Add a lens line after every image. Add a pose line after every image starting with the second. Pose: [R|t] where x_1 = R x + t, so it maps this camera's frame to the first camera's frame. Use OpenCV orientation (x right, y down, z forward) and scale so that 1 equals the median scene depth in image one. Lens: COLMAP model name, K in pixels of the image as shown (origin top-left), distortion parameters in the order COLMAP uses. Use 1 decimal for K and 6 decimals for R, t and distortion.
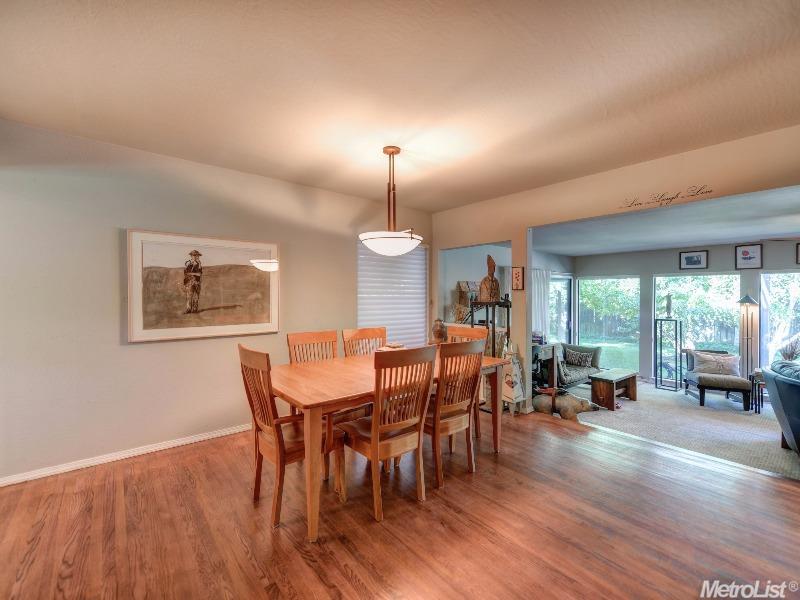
lens RADIAL K [[349.6, 0, 400.0], [0, 349.6, 300.0], [0, 0, 1]] dist [0.002944, -0.000130]
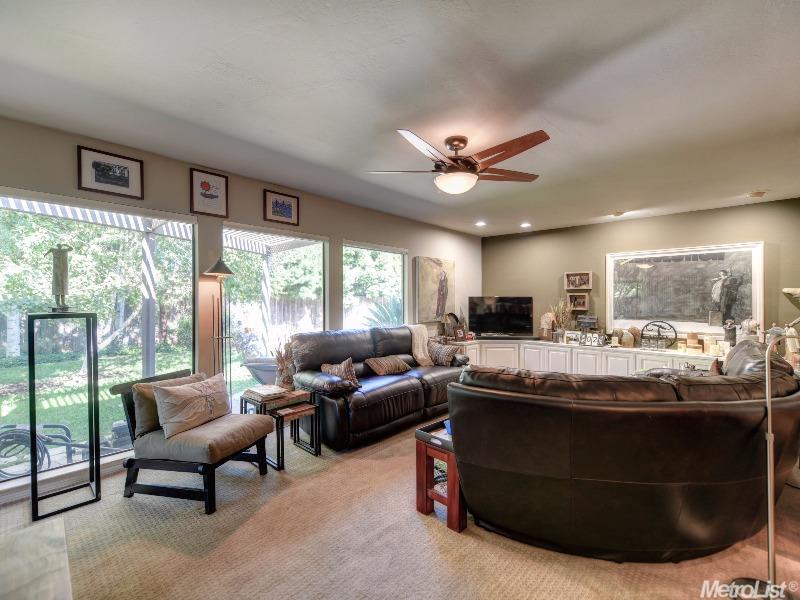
lens RADIAL K [[349.6, 0, 400.0], [0, 349.6, 300.0], [0, 0, 1]] dist [0.002944, -0.000130]
pose [[-0.122103, -0.008649, 0.992480, 0.727295], [0.010065, 0.999900, 0.009952, 0.083237], [-0.992466, 0.011204, -0.122004, 1.408444]]
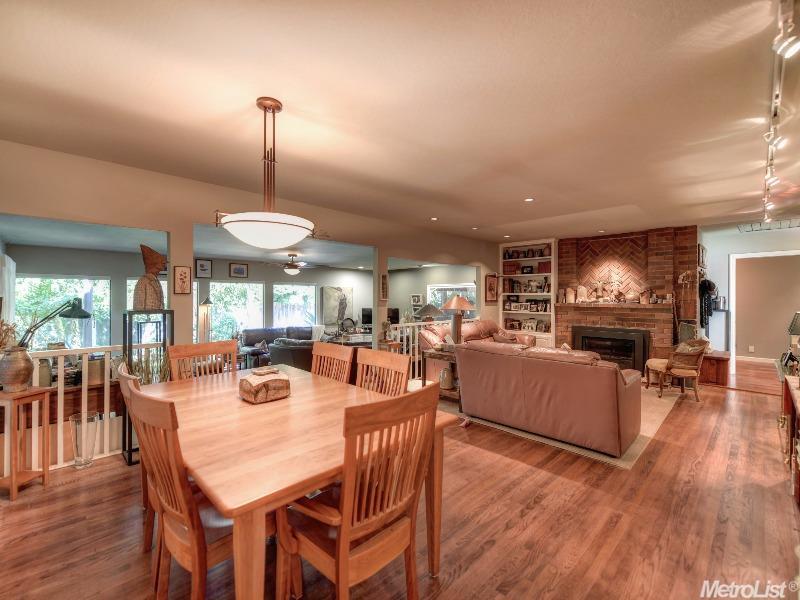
lens RADIAL K [[349.6, 0, 400.0], [0, 349.6, 300.0], [0, 0, 1]] dist [0.002944, -0.000130]
pose [[-0.072400, -0.008870, 0.997336, -0.668841], [0.014166, 0.999850, 0.009920, -0.016442], [-0.997275, 0.014847, -0.072263, 0.672417]]
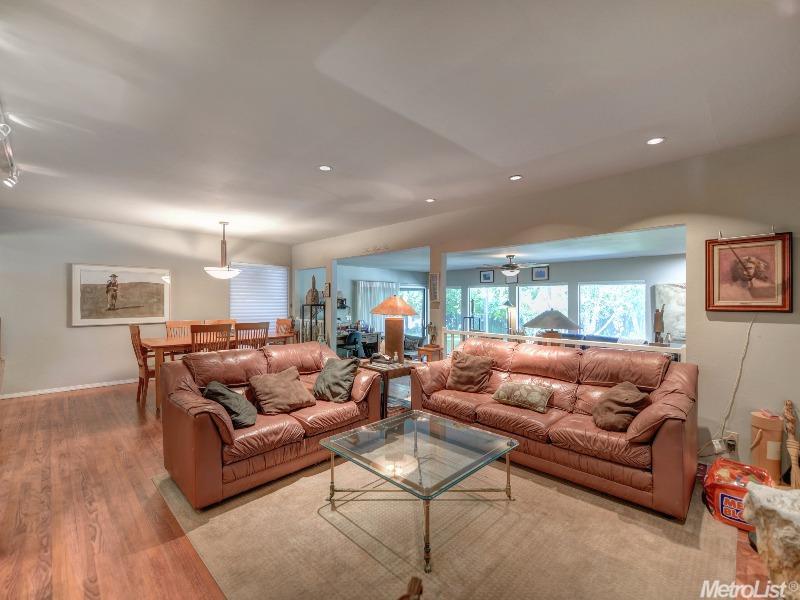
lens RADIAL K [[343.9, 0, 396.3], [0, 343.9, 301.9], [0, 0, 1]] dist [-0.001751, -0.000013]
pose [[0.996110, -0.000335, 0.088113, 0.661771], [0.001412, 0.999925, -0.012155, 0.018063], [-0.088102, 0.012232, 0.996036, -0.820423]]
